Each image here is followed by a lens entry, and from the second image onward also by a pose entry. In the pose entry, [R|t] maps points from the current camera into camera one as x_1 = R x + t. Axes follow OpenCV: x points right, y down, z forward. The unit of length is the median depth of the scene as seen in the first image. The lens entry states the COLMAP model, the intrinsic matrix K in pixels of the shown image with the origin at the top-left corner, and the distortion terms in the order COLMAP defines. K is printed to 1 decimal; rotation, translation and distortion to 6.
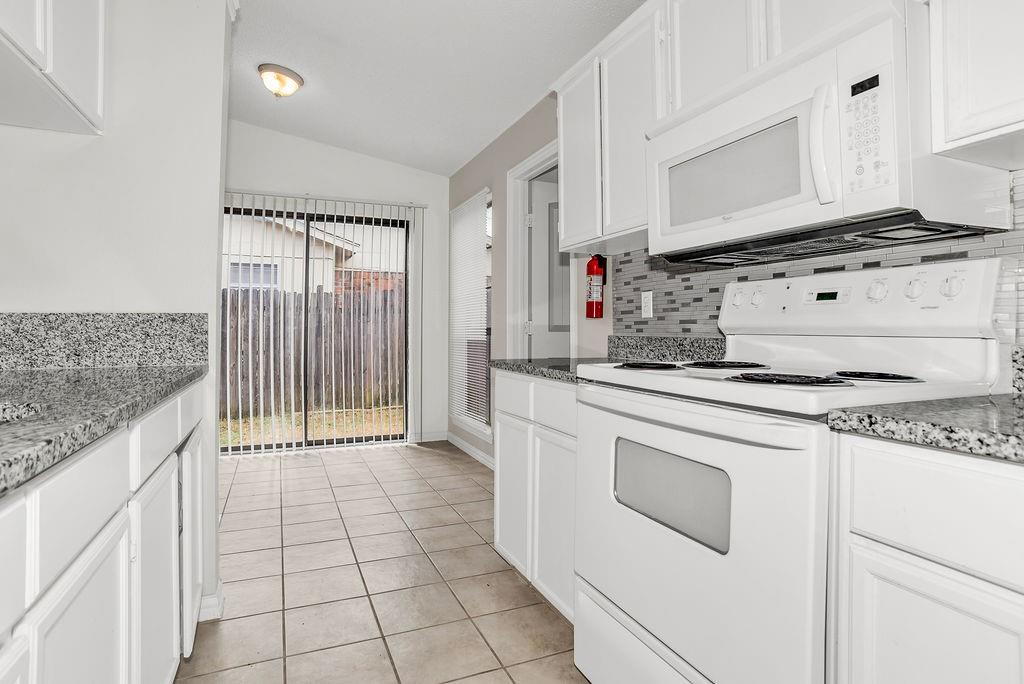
lens RADIAL K [[534.5, 0, 509.2], [0, 534.5, 328.6], [0, 0, 1]] dist [-0.058754, 0.000578]
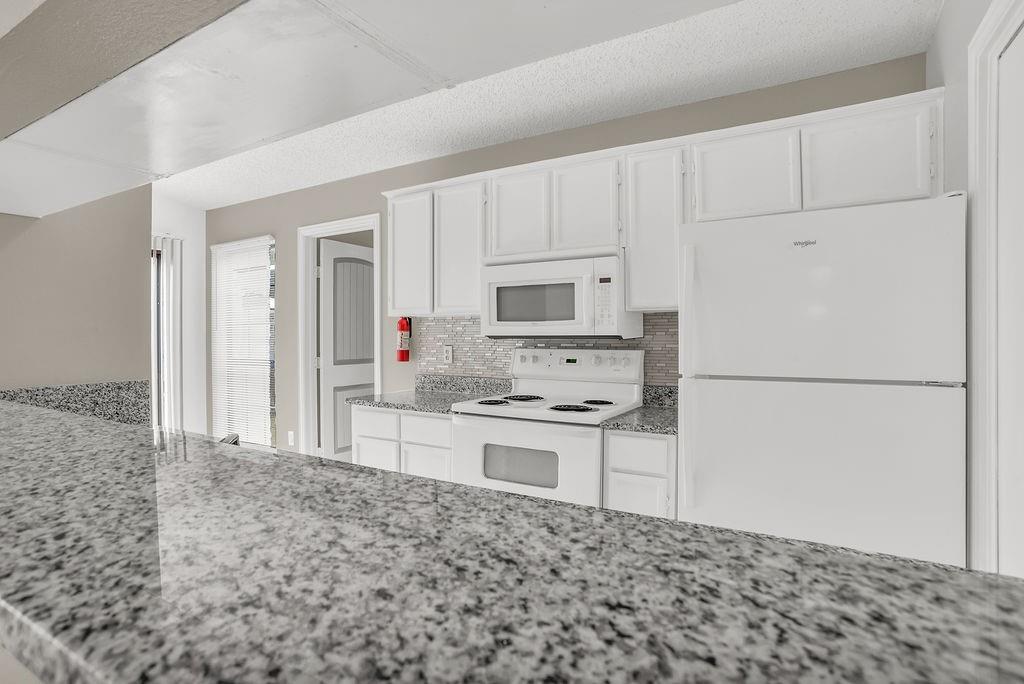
lens RADIAL K [[528.4, 0, 512.0], [0, 528.4, 342.0], [0, 0, 1]] dist [-0.077569, 0.035877]
pose [[0.809263, -0.009617, 0.587367, -0.495999], [0.001174, 0.999890, 0.014753, -0.107994], [-0.587445, -0.011249, 0.809186, -0.324038]]
